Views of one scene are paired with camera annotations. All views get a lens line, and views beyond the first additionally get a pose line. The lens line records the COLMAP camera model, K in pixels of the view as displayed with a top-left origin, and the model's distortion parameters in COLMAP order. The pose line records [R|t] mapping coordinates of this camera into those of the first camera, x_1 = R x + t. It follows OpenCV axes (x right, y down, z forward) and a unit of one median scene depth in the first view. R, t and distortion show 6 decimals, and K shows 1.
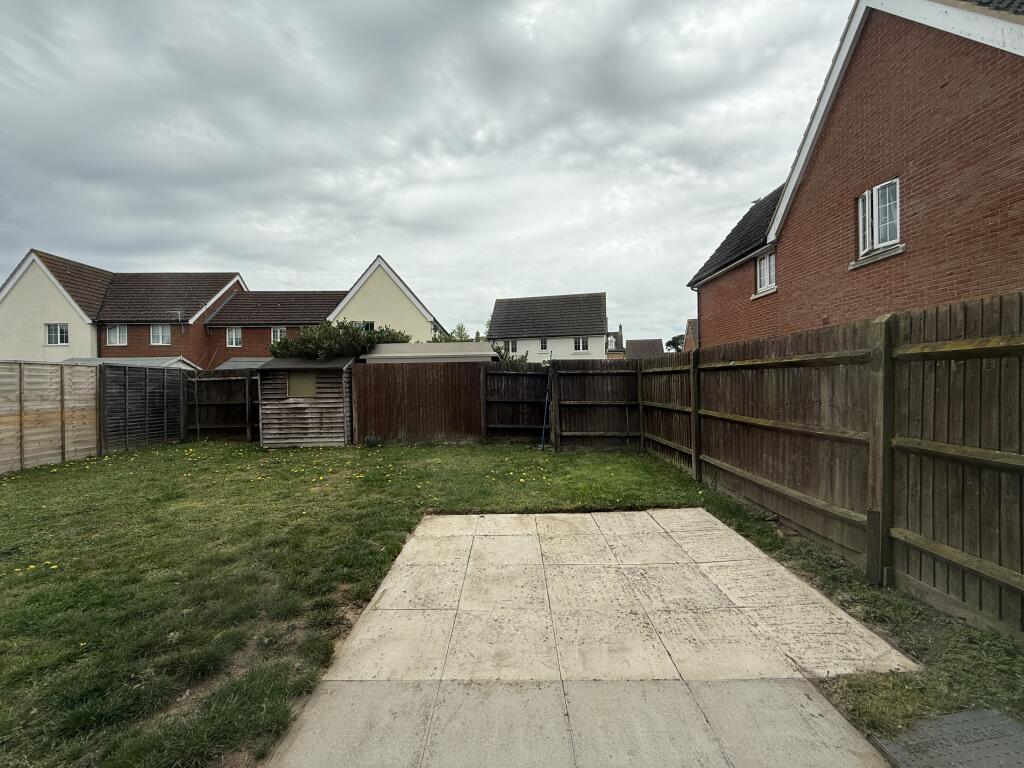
lens RADIAL K [[409.5, 0, 512.0], [0, 409.5, 384.0], [0, 0, 1]] dist [0.000288, 0.000001]
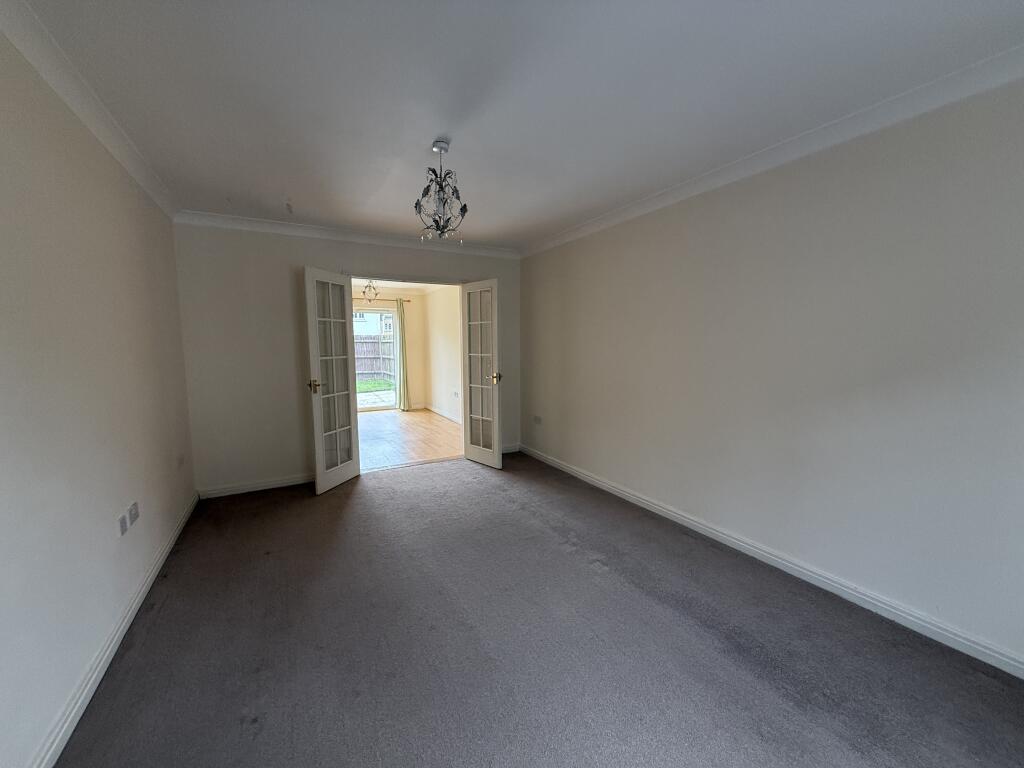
lens RADIAL K [[409.5, 0, 512.0], [0, 409.5, 384.0], [0, 0, 1]] dist [0.000288, 0.000001]
pose [[0.876161, -0.046675, 0.479753, -0.144812], [0.004024, 0.995974, 0.089548, -0.000374], [-0.482001, -0.076528, 0.872822, -1.458991]]
